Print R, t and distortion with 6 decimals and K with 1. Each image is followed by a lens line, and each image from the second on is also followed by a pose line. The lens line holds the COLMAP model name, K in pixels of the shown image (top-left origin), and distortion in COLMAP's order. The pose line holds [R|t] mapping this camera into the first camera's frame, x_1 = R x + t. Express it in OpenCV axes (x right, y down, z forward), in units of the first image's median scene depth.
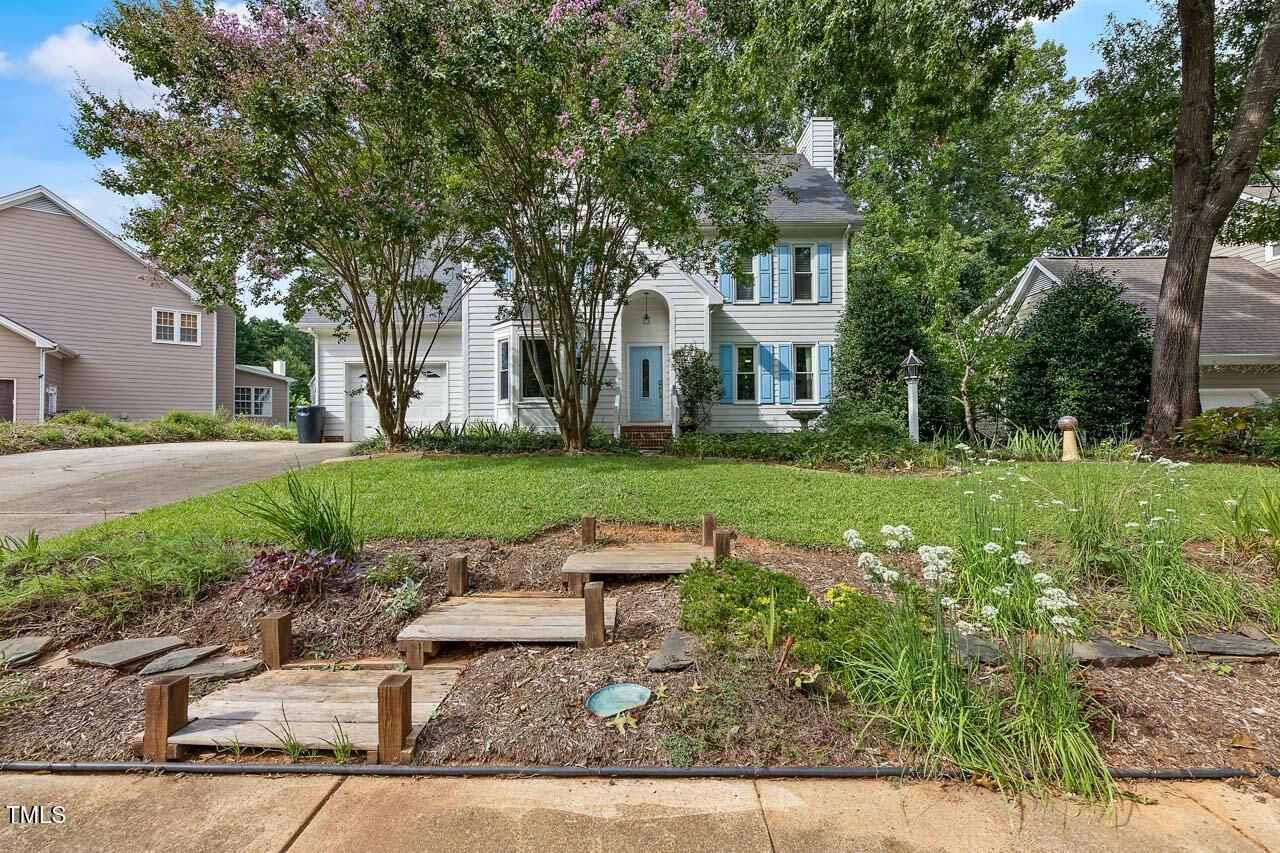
lens RADIAL K [[511.1, 0, 639.2], [0, 511.1, 417.1], [0, 0, 1]] dist [-0.000656, -0.000224]
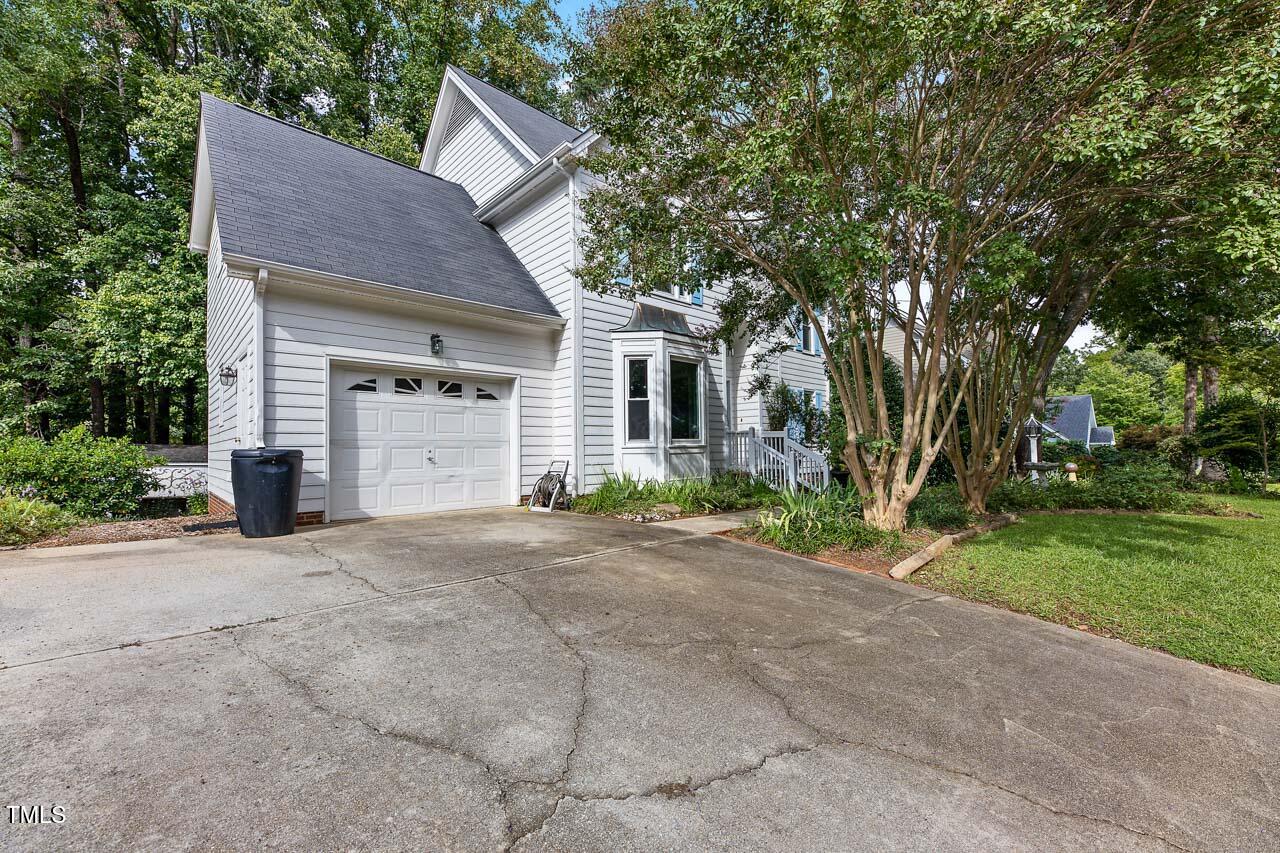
lens RADIAL K [[511.1, 0, 639.2], [0, 511.1, 417.1], [0, 0, 1]] dist [-0.000656, -0.000224]
pose [[0.728740, 0.039473, 0.683652, -0.683154], [-0.009639, 0.998830, -0.047396, -0.030829], [-0.684723, 0.027950, 0.728267, 0.451988]]
